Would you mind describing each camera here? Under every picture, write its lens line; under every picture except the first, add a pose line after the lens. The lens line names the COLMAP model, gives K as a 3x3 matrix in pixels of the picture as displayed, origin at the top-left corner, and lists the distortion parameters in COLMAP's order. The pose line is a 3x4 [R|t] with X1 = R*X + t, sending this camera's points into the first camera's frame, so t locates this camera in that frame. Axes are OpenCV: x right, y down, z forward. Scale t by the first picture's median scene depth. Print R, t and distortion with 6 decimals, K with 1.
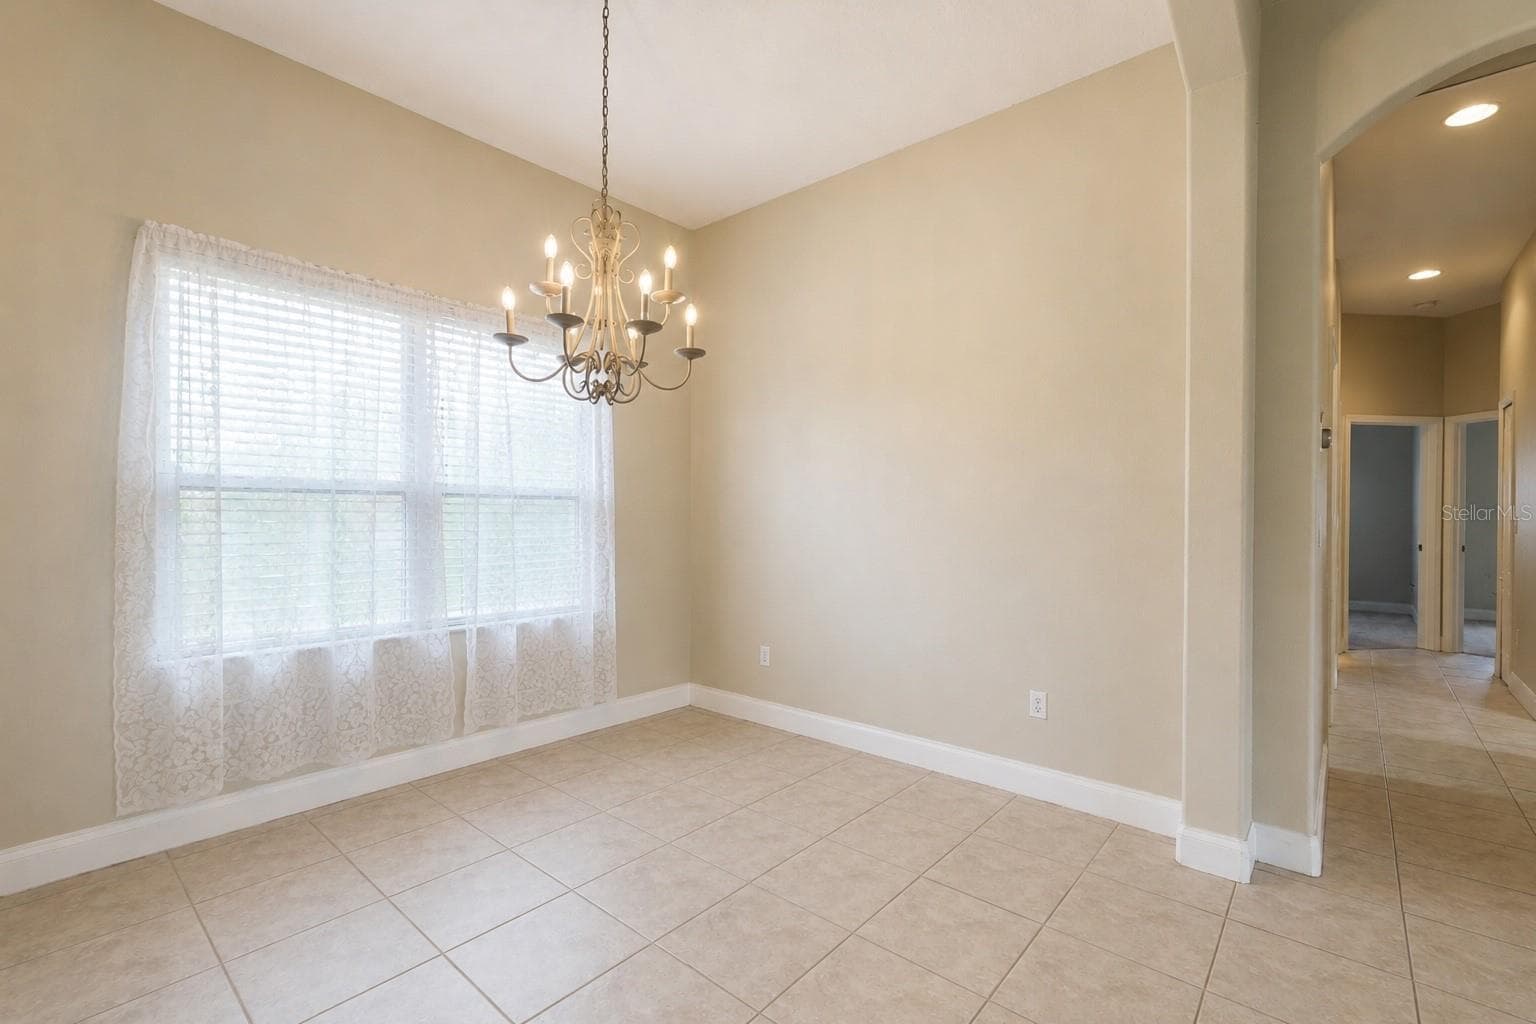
lens RADIAL K [[680.6, 0, 770.0], [0, 680.6, 515.2], [0, 0, 1]] dist [-0.004791, -0.000780]
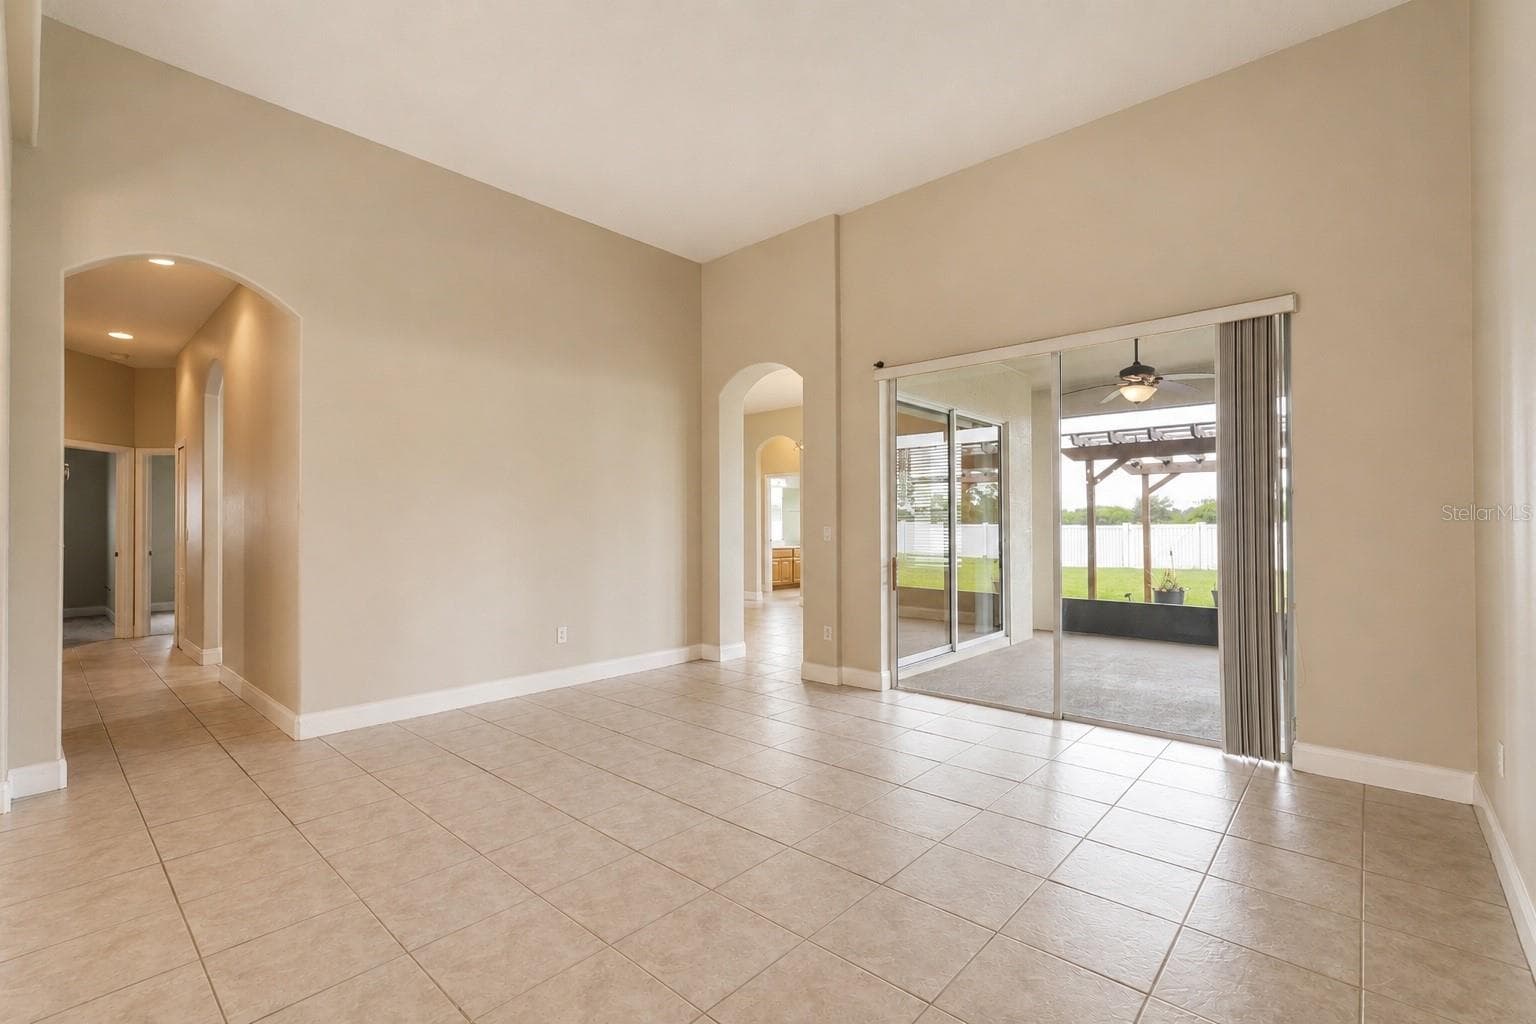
lens RADIAL K [[680.6, 0, 763.5], [0, 680.6, 523.4], [0, 0, 1]] dist [-0.004791, -0.000780]
pose [[0.033481, -0.004275, 0.999430, -0.212476], [0.003660, 0.999985, 0.004155, -0.009107], [-0.999433, 0.003519, 0.033496, -0.197430]]
